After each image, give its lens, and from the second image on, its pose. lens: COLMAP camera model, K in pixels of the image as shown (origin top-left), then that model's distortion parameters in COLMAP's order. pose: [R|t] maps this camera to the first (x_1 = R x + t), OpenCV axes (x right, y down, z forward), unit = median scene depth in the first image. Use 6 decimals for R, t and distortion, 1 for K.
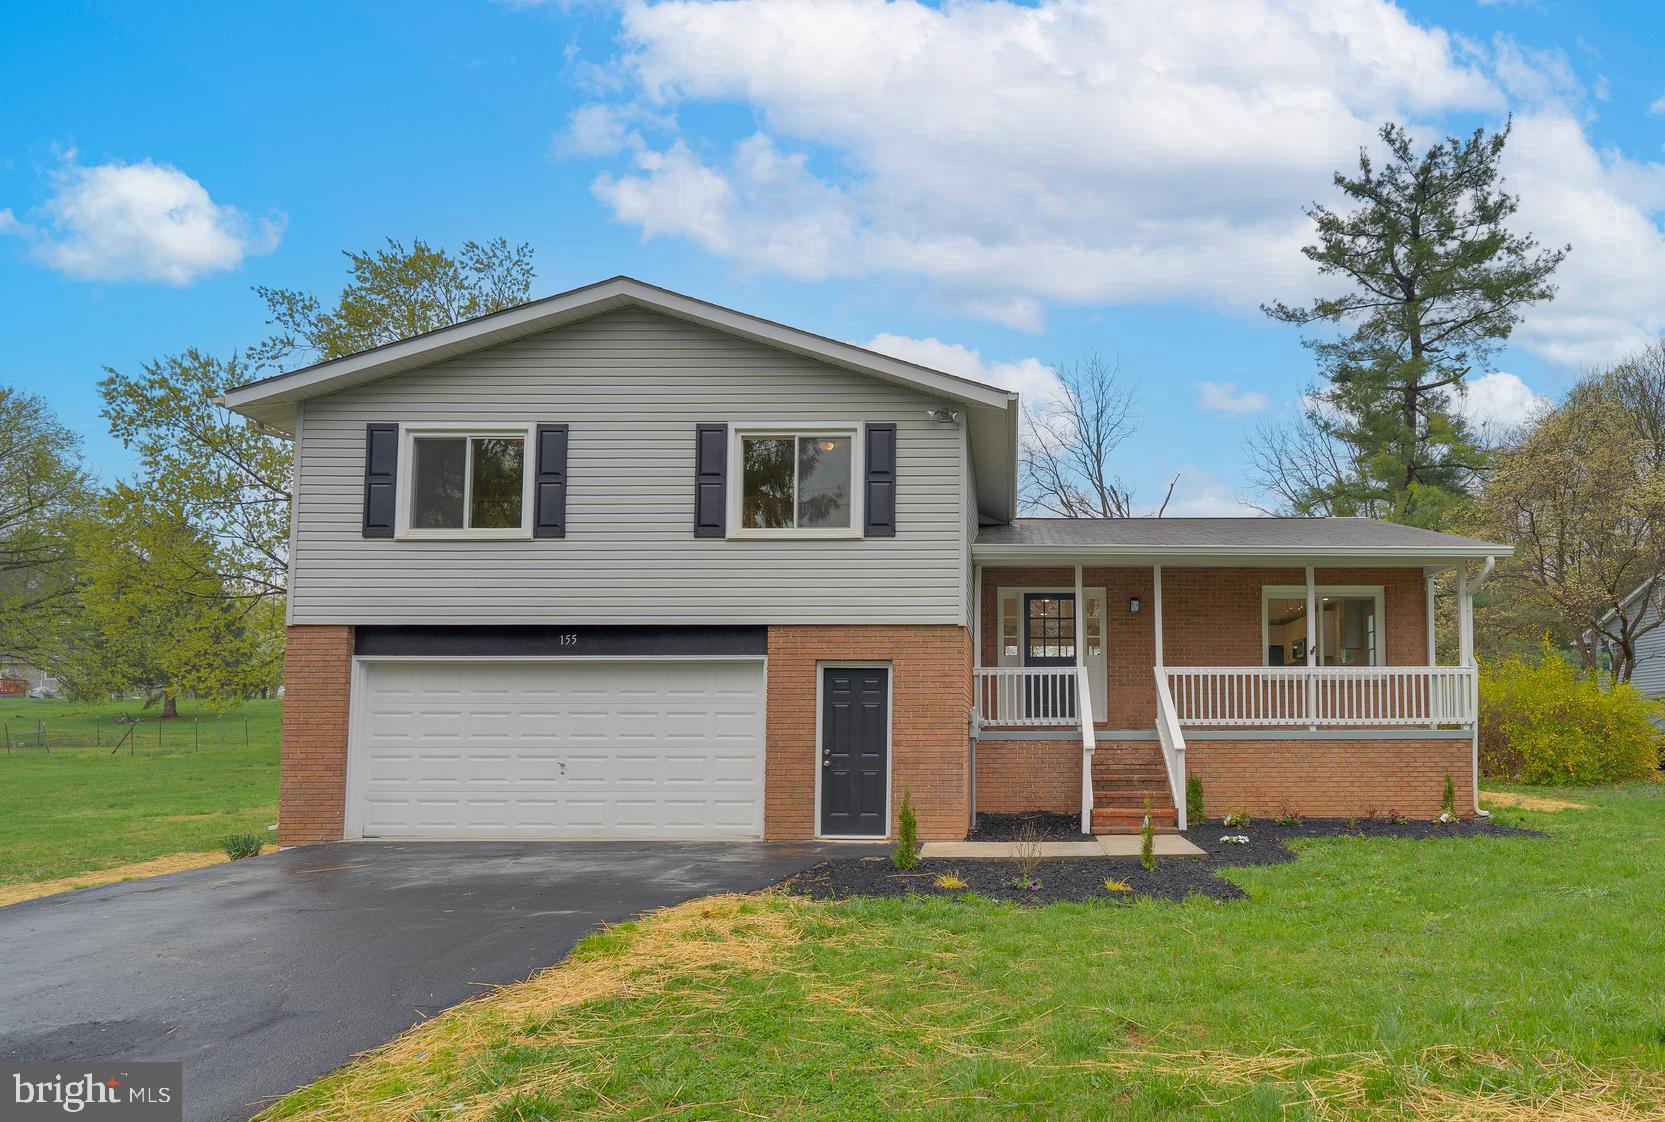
lens RADIAL K [[861.9, 0, 843.5], [0, 861.9, 639.5], [0, 0, 1]] dist [0.005808, -0.001846]
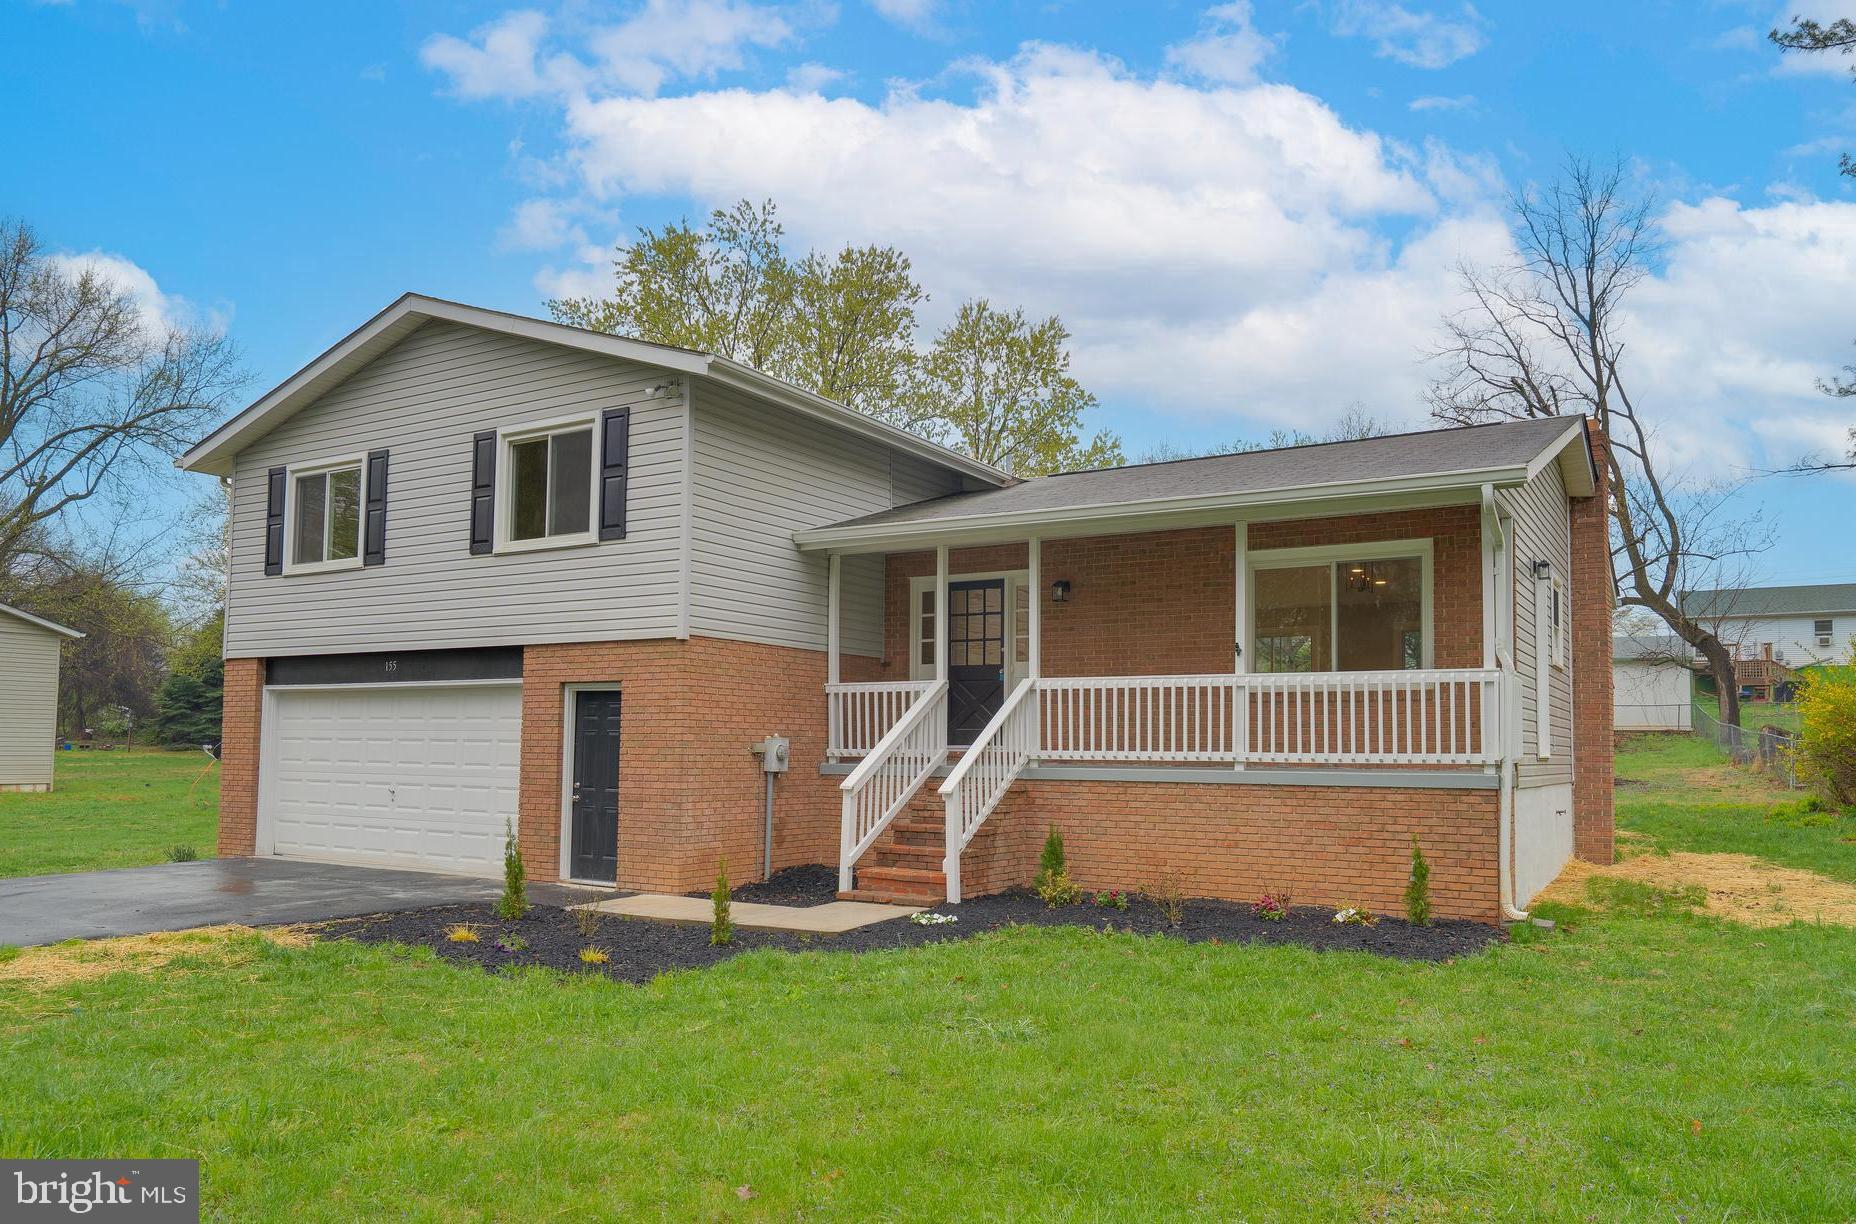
lens RADIAL K [[1320.9, 0, 927.6], [0, 1320.9, 619.4], [0, 0, 1]] dist [0.000386, 0.003240]
pose [[0.857315, -0.043499, -0.512951, 0.985742], [0.041132, 0.999026, -0.015973, -0.004000], [0.513146, -0.007405, 0.858269, 0.013264]]
